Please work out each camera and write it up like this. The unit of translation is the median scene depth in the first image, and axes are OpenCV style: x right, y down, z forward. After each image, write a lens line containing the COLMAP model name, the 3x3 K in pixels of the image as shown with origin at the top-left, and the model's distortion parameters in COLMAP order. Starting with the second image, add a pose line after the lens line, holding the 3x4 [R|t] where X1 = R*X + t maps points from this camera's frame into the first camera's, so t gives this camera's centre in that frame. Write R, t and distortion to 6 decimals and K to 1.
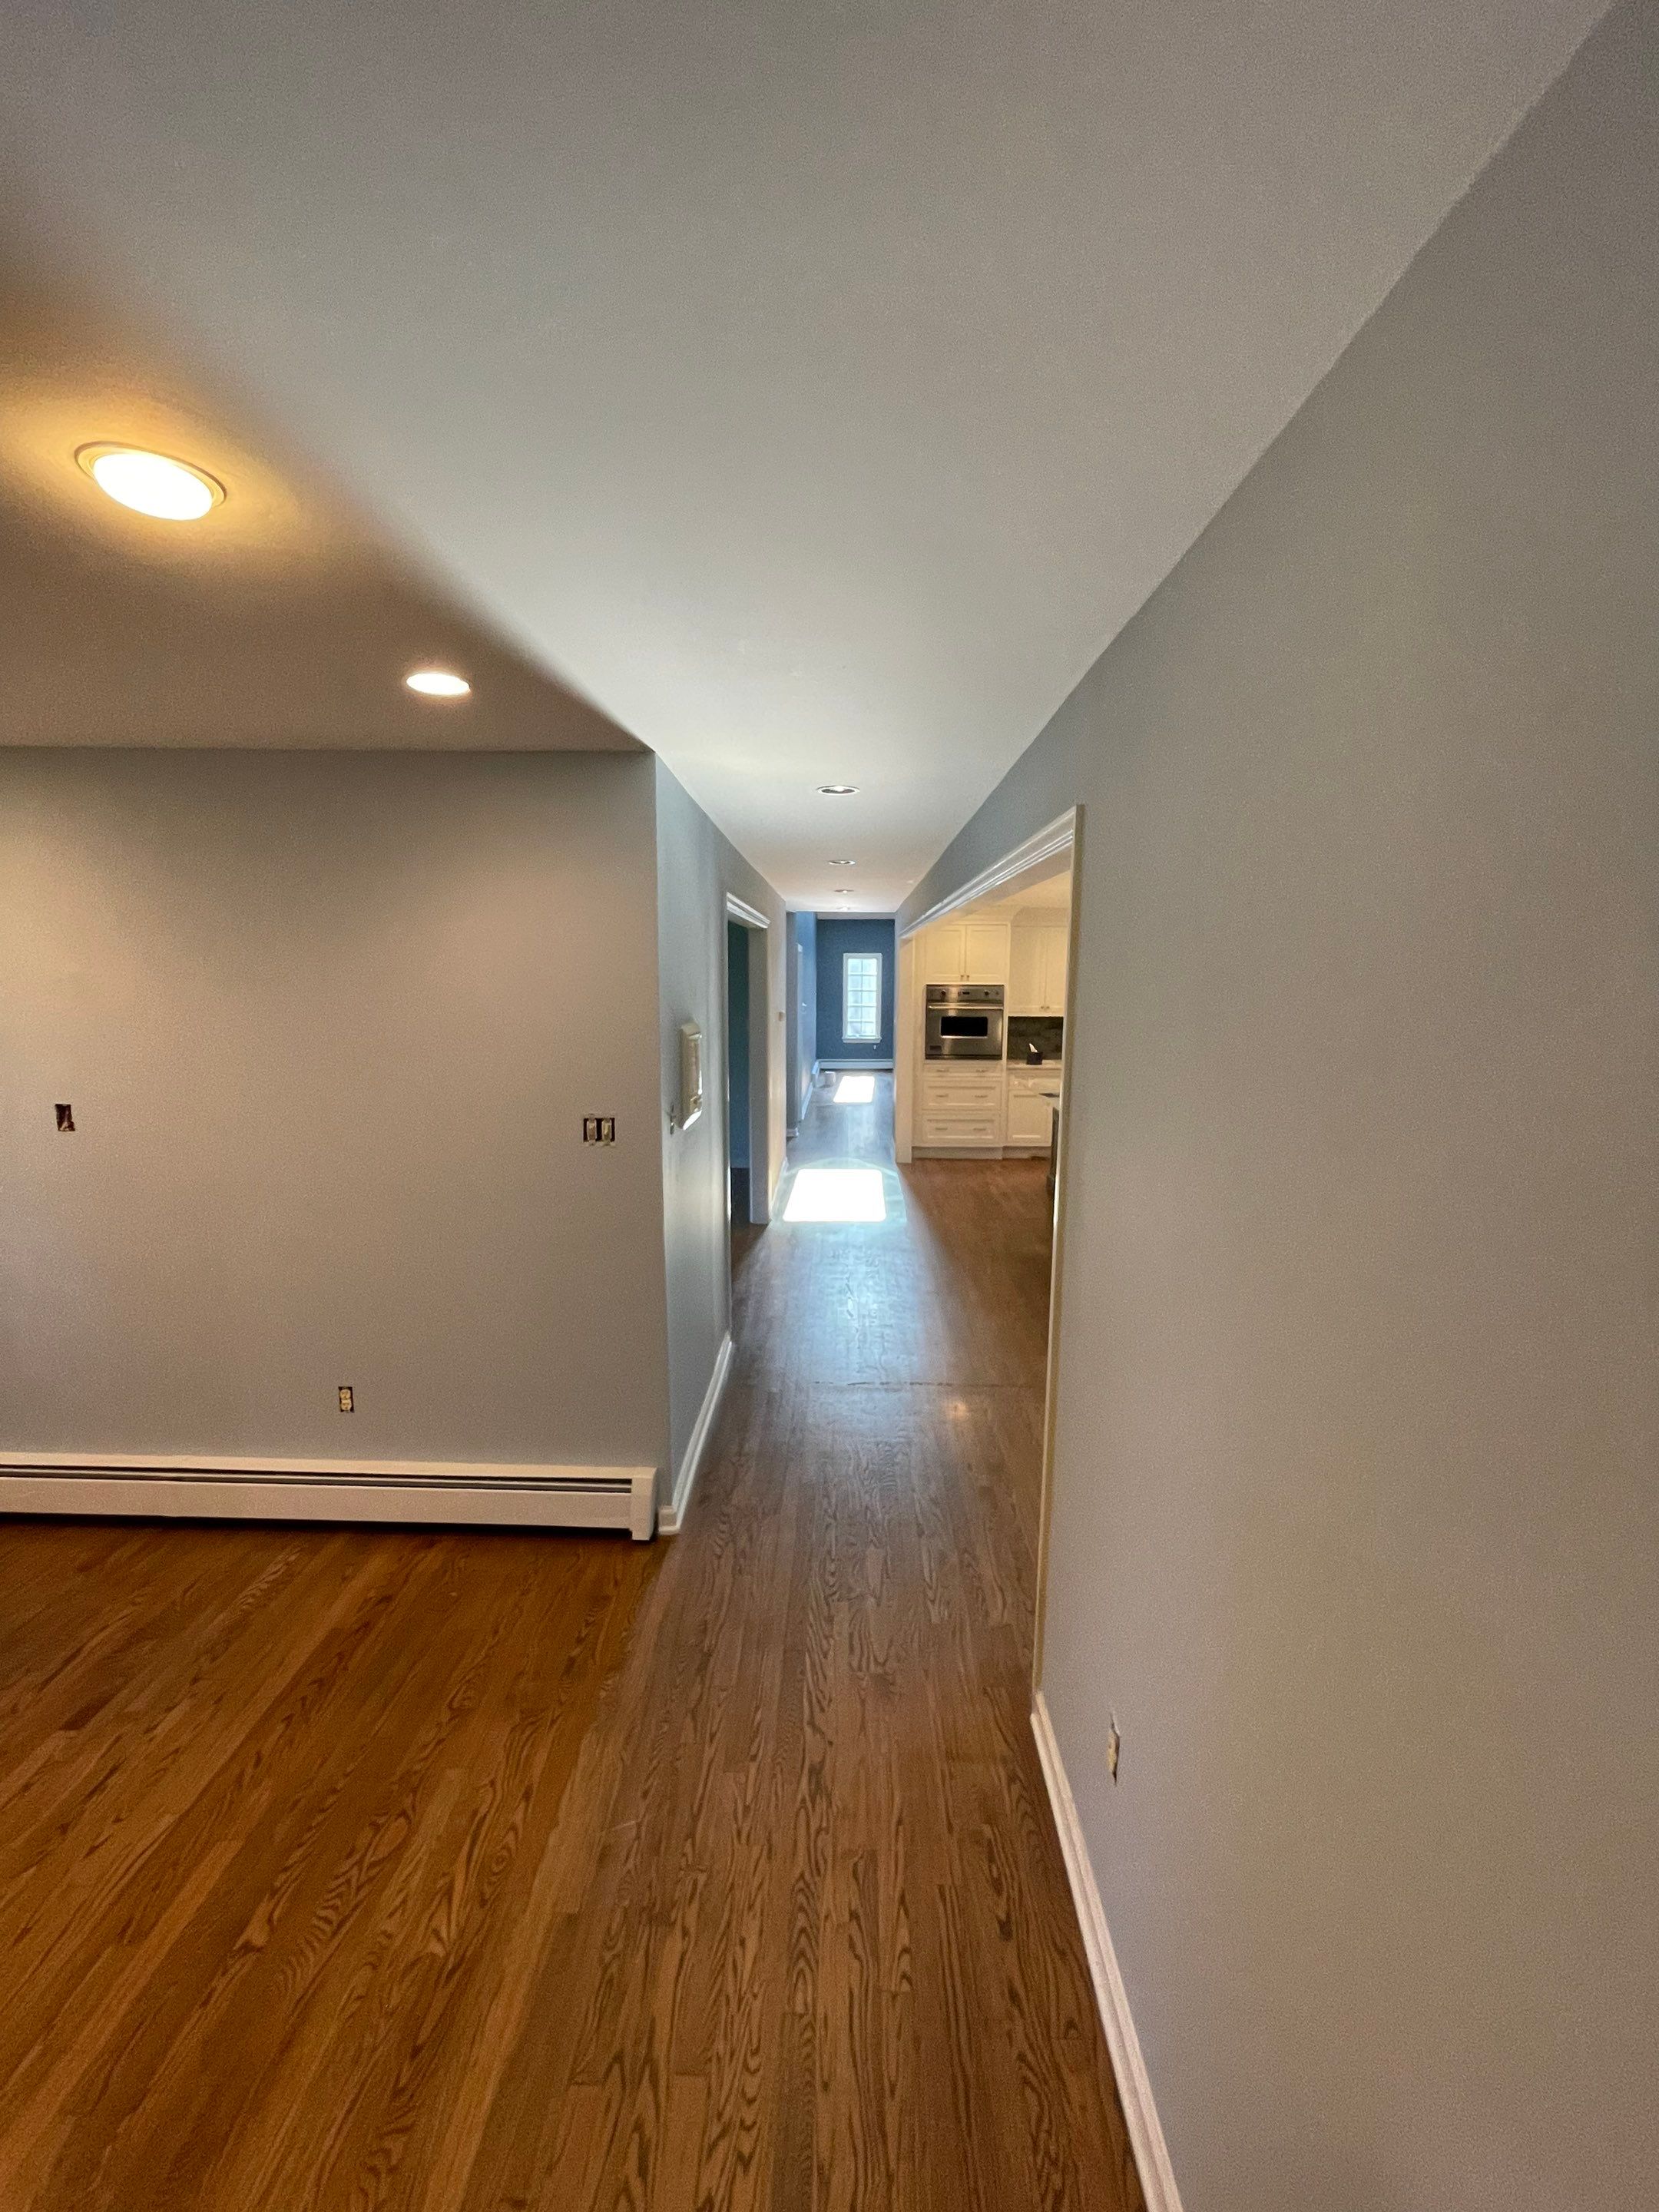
lens RADIAL K [[885.9, 0, 830.7], [0, 885.9, 1108.4], [0, 0, 1]] dist [-0.003607, -0.000607]
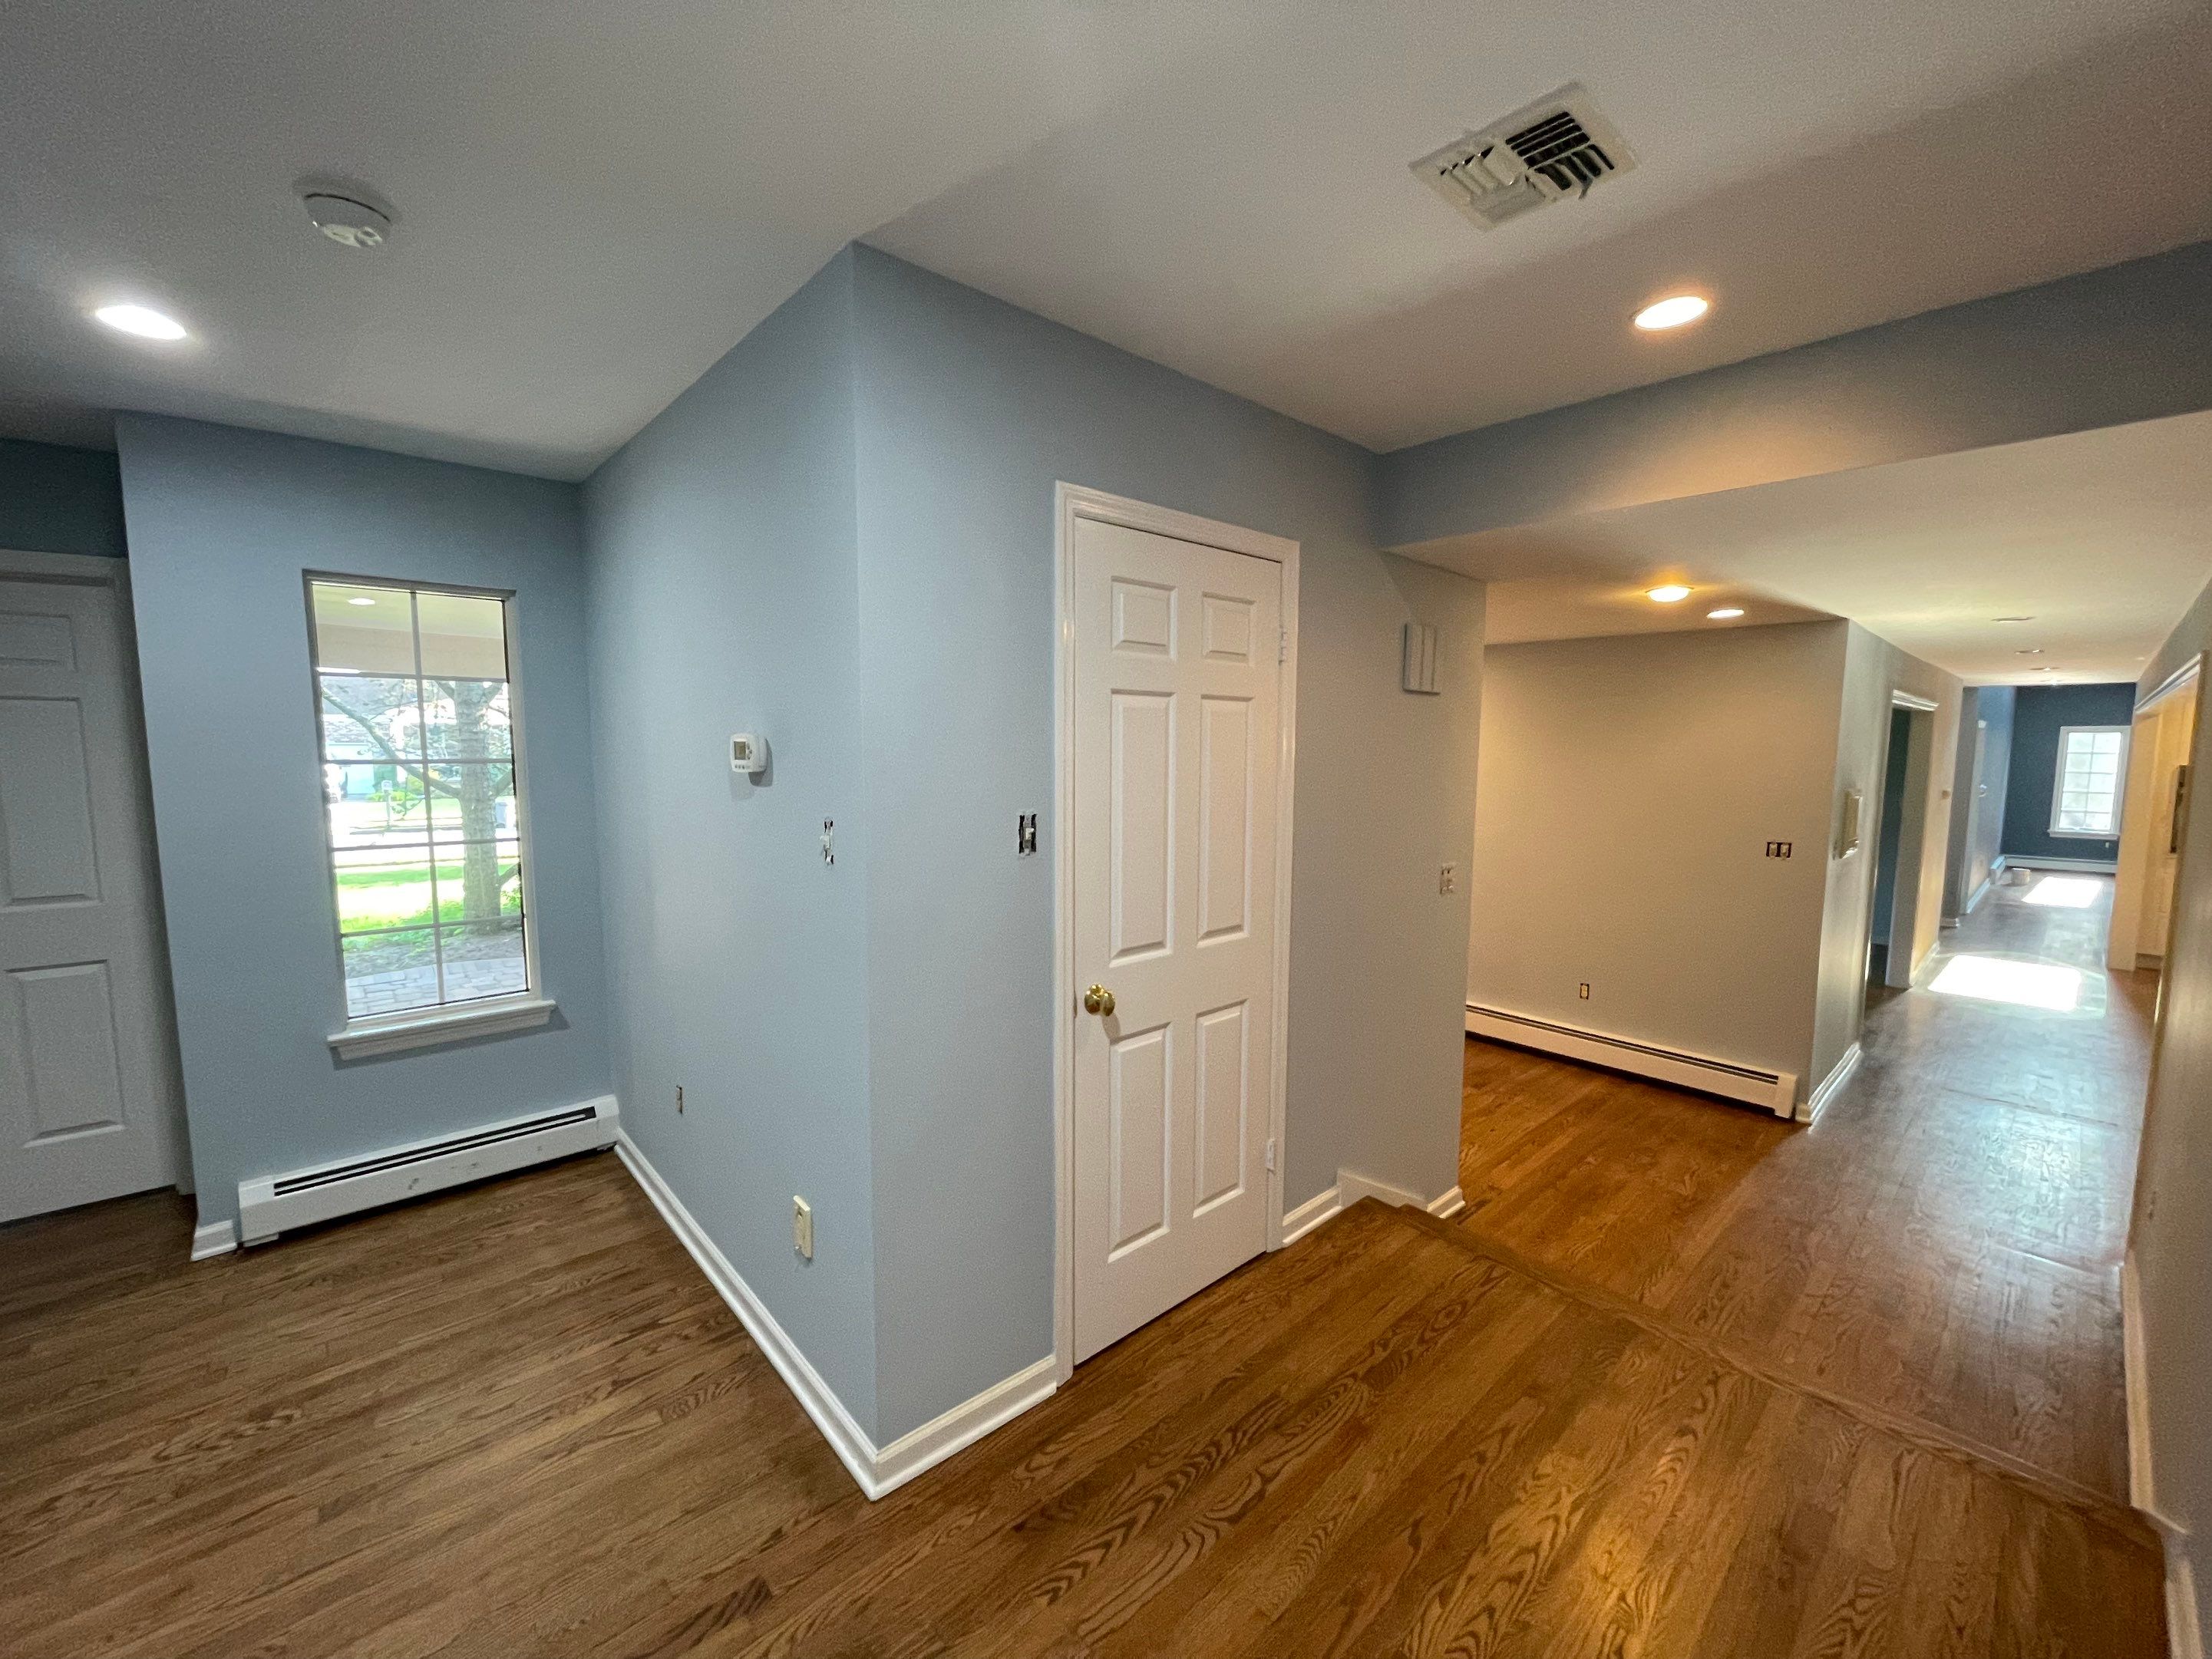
lens RADIAL K [[885.8, 0, 1107.7], [0, 885.8, 833.6], [0, 0, 1]] dist [-0.003607, -0.000607]
pose [[0.682241, 0.068834, -0.727879, 0.043091], [-0.109963, 0.993894, -0.009077, 0.084256], [0.722810, 0.086233, 0.685645, -0.578542]]
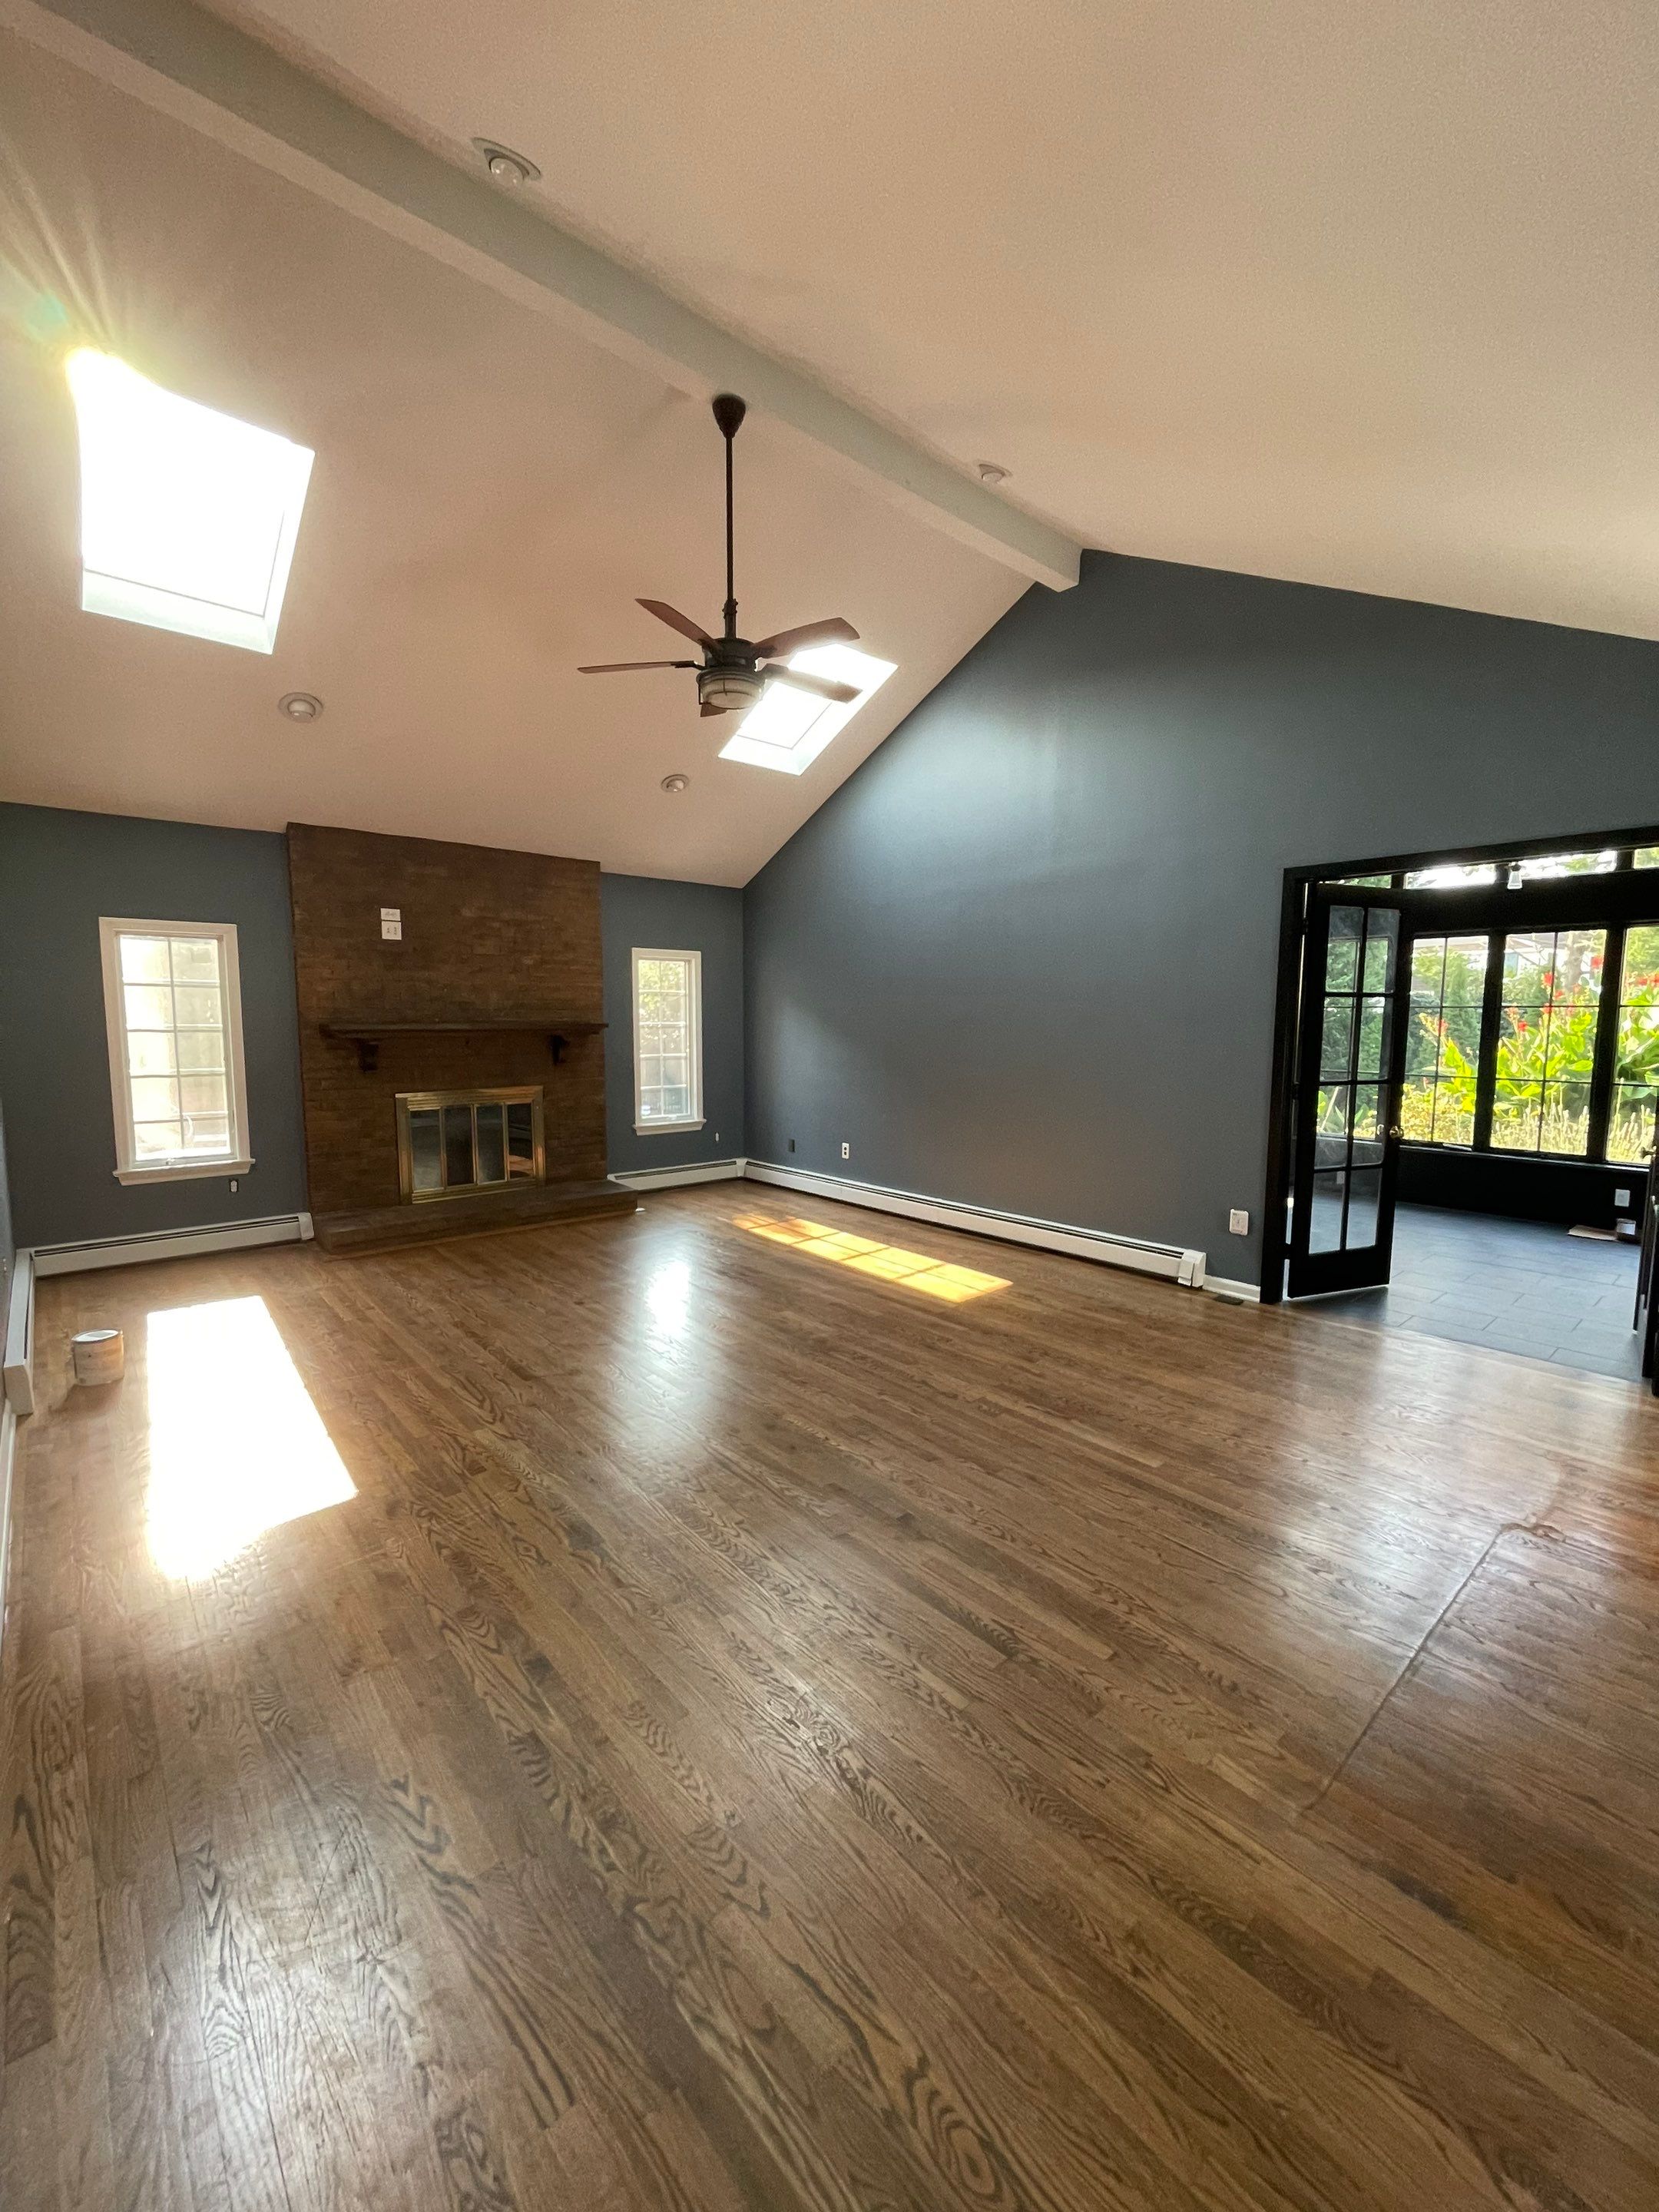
lens RADIAL K [[885.9, 0, 839.4], [0, 885.9, 1117.2], [0, 0, 1]] dist [-0.003607, -0.000607]
pose [[0.733008, -0.074631, 0.676113, -0.040562], [0.101015, 0.994885, 0.000302, -0.249149], [-0.672678, 0.068076, 0.736797, 1.979581]]
